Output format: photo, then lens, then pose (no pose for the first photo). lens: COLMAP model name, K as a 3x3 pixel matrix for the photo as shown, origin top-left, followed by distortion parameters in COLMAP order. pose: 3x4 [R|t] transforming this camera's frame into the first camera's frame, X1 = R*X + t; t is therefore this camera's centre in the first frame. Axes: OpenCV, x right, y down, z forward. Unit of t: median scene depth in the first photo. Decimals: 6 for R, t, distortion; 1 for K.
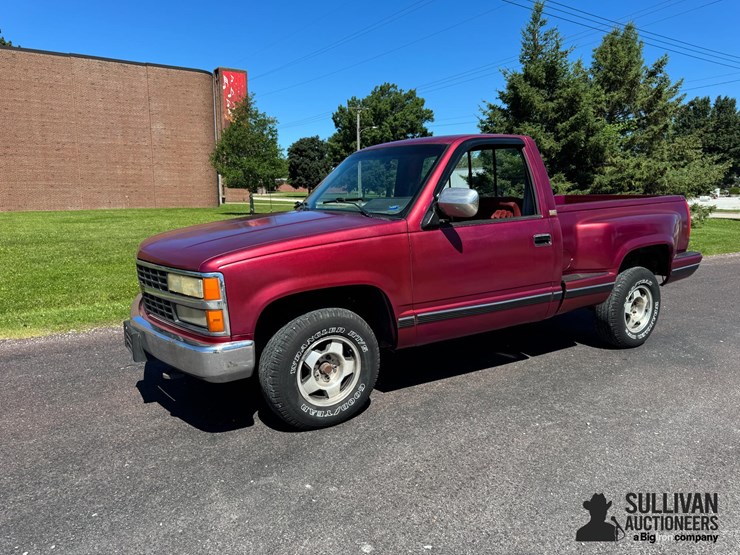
lens RADIAL K [[525.5, 0, 368.3], [0, 525.5, 272.7], [0, 0, 1]] dist [0.044329, -0.062793]
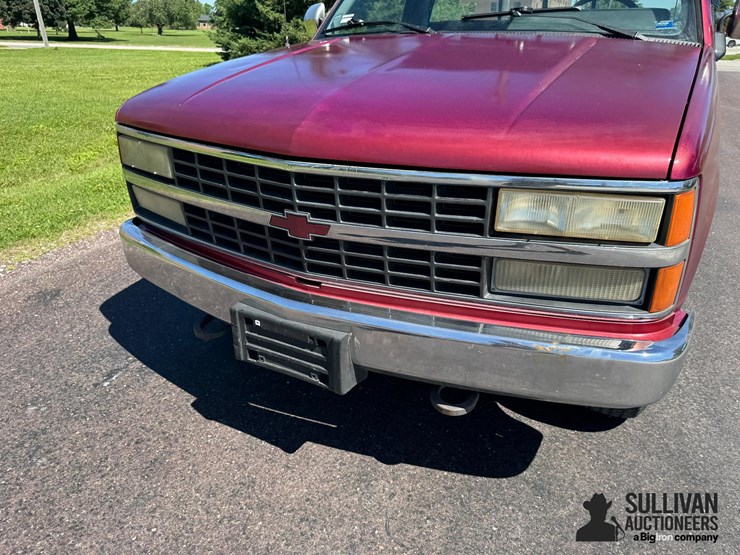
lens RADIAL K [[520.6, 0, 368.5], [0, 520.6, 280.4], [0, 0, 1]] dist [0.045904, -0.056680]
pose [[0.863389, -0.210669, 0.458453, -0.103269], [0.071355, 0.950507, 0.302399, -0.009445], [-0.499468, -0.228375, 0.835689, 0.111387]]
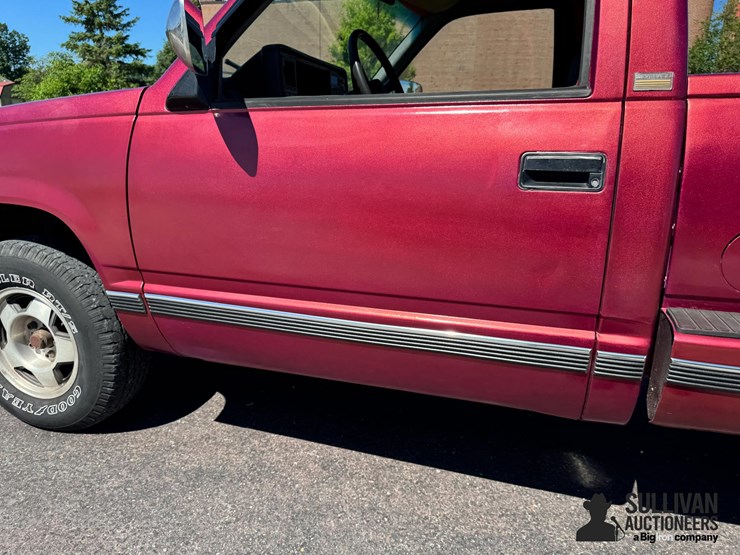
lens RADIAL K [[524.8, 0, 360.6], [0, 524.8, 285.1], [0, 0, 1]] dist [-0.003645, -0.007318]
pose [[0.645364, 0.235036, -0.726817, 0.099952], [-0.139846, 0.971759, 0.190071, -0.008235], [0.750965, -0.021022, 0.660007, 0.146837]]
